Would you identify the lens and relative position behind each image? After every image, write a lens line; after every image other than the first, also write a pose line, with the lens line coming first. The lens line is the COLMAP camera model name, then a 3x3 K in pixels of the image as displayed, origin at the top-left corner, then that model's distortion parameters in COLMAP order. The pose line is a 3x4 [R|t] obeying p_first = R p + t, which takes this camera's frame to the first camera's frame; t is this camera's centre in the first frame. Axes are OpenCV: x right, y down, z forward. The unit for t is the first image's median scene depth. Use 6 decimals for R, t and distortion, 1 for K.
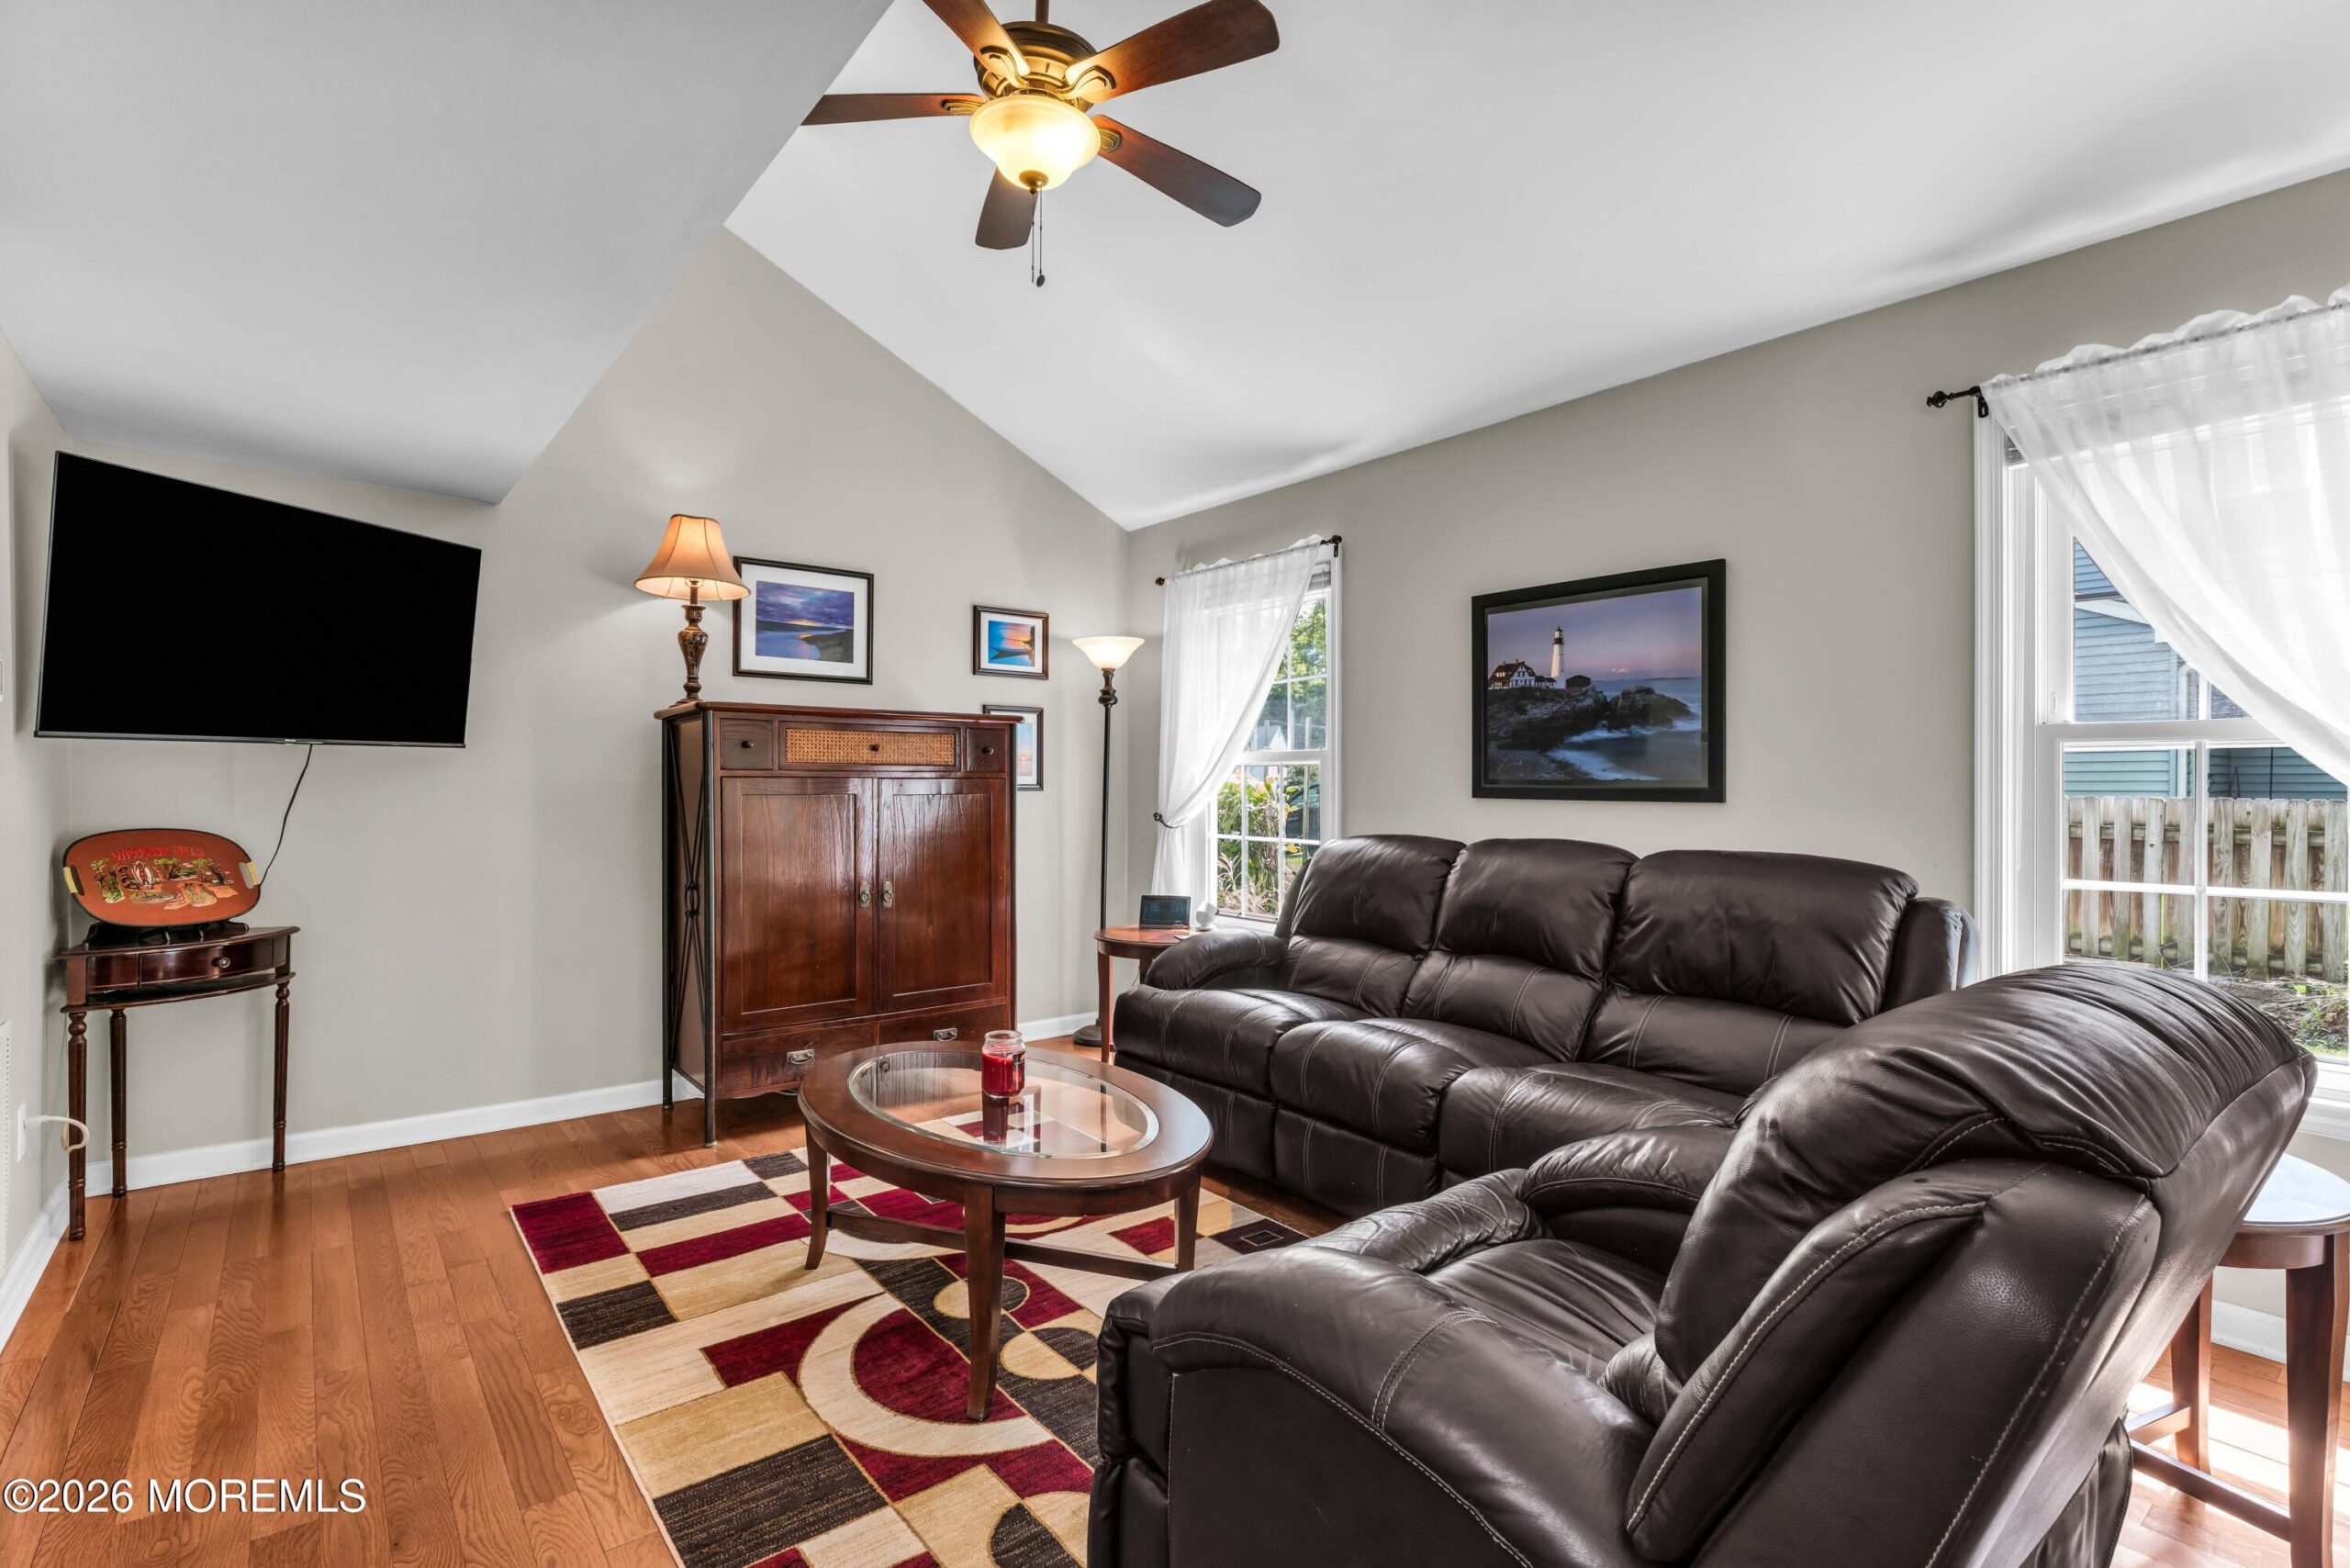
lens RADIAL K [[1101.3, 0, 1157.2], [0, 1101.3, 783.0], [0, 0, 1]] dist [-0.001806, -0.000380]
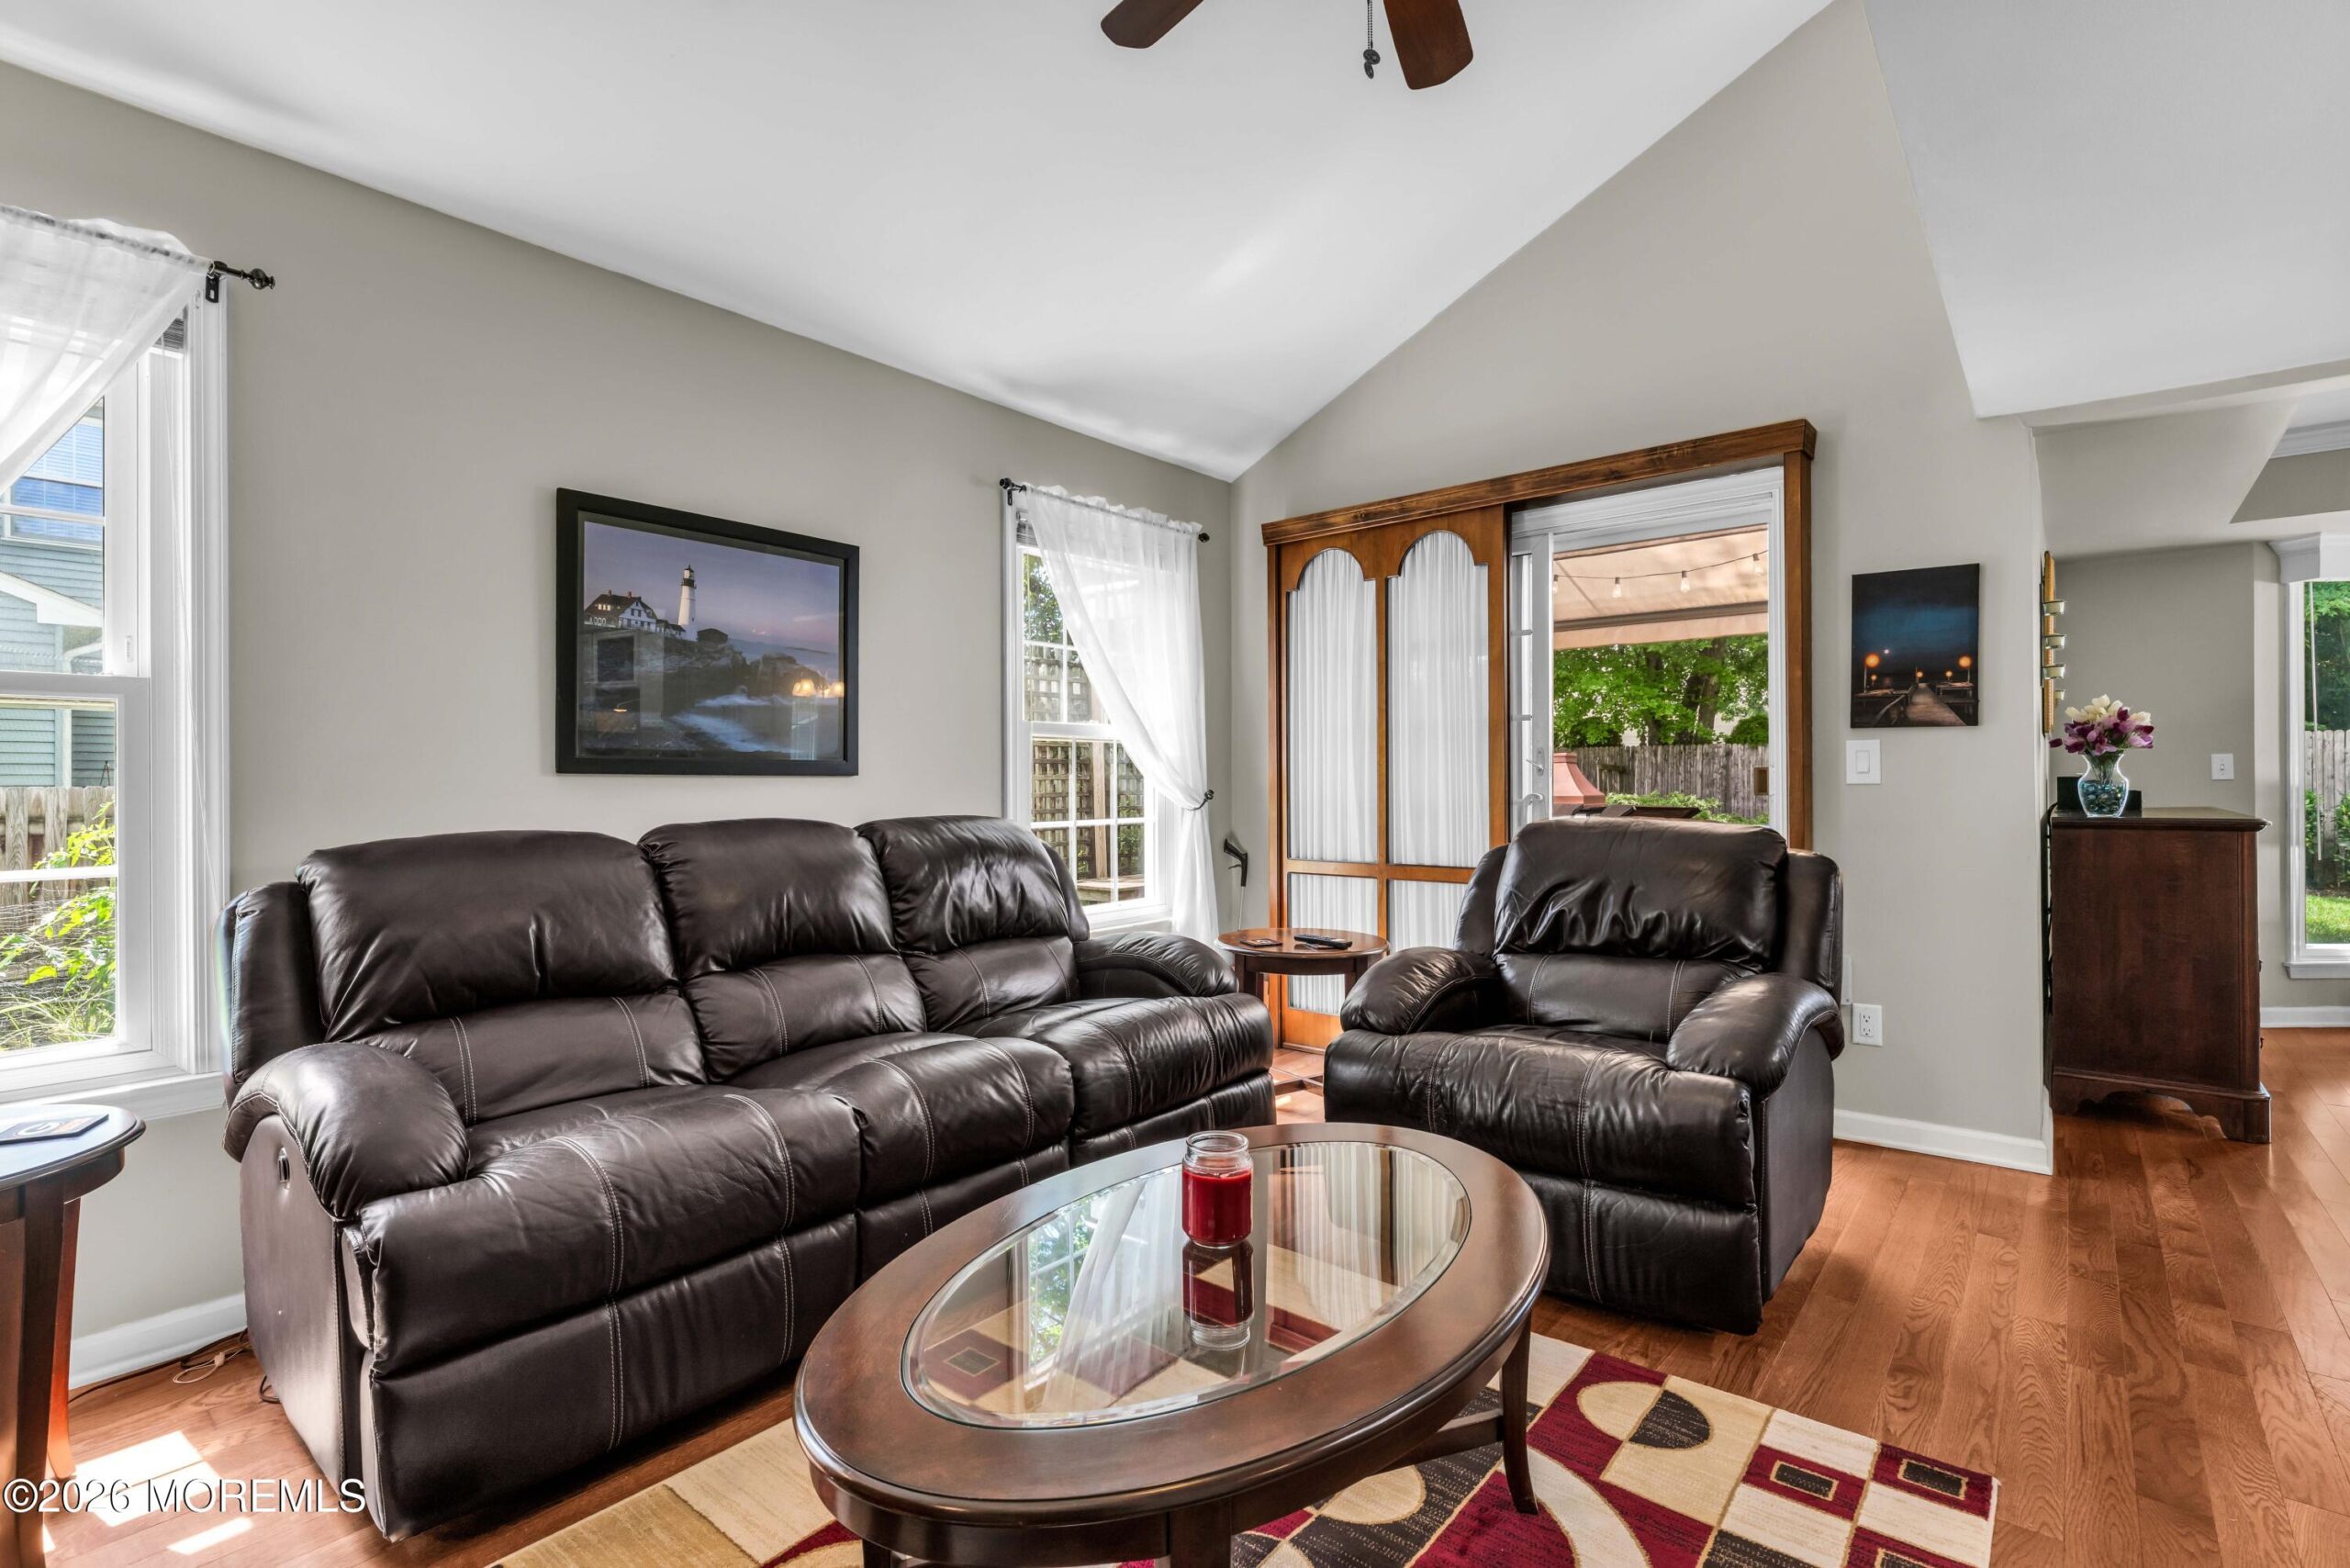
lens RADIAL K [[1101.3, 0, 1168.6], [0, 1101.3, 780.4], [0, 0, 1]] dist [-0.001806, -0.000380]
pose [[-0.213827, 0.003446, 0.976865, -0.515350], [0.004066, 0.999988, -0.002638, 0.023197], [-0.976863, 0.003408, -0.213839, 0.816185]]
